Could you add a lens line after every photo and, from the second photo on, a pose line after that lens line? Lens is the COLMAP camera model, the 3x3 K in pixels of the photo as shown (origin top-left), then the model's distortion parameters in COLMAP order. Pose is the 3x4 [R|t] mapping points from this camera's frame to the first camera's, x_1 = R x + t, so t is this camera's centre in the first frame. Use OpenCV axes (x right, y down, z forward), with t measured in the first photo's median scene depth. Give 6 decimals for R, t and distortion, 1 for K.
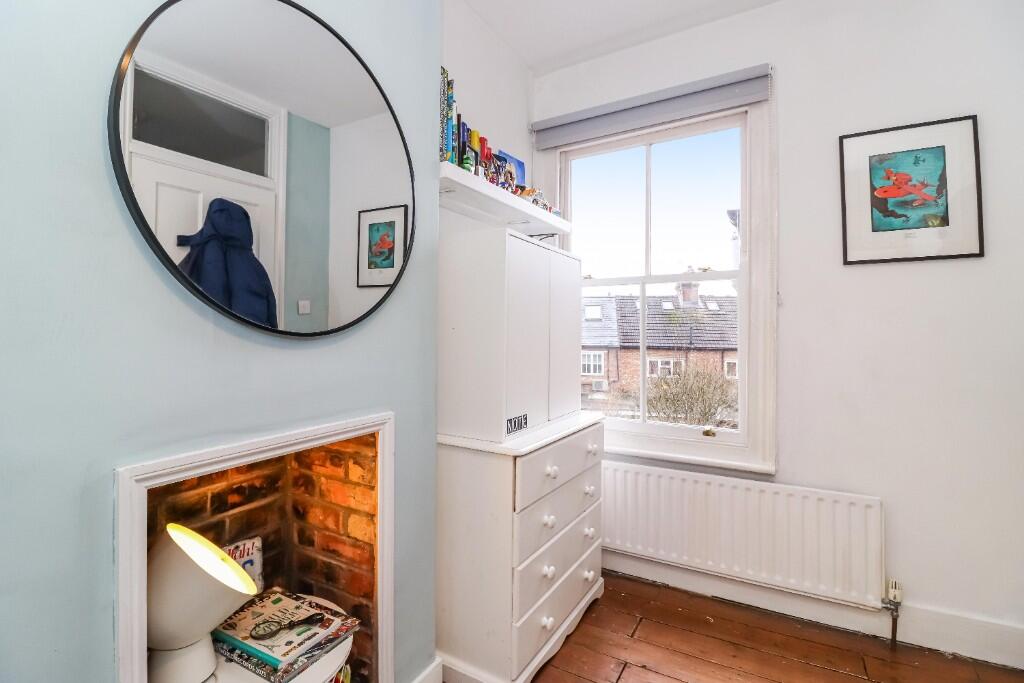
lens RADIAL K [[475.4, 0, 512.0], [0, 475.4, 341.5], [0, 0, 1]] dist [0.000824, -0.000123]
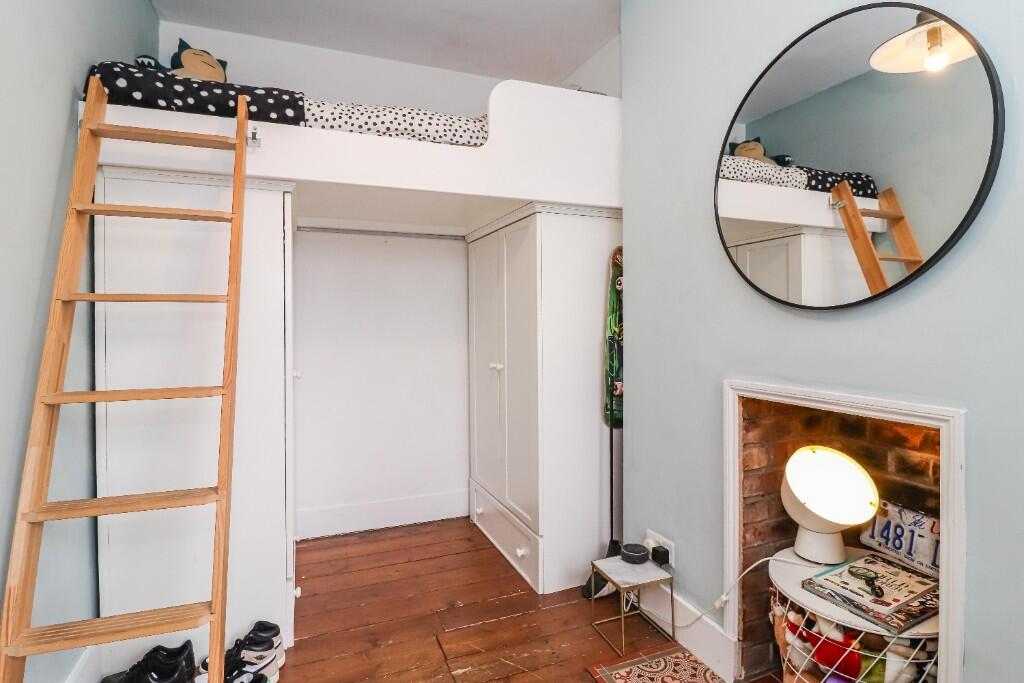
lens RADIAL K [[475.4, 0, 512.0], [0, 475.4, 341.5], [0, 0, 1]] dist [0.000824, -0.000123]
pose [[-0.622486, 0.014649, -0.782494, 0.884533], [-0.021763, 0.999114, 0.036017, 0.037515], [0.782328, 0.039449, -0.621616, 1.044005]]
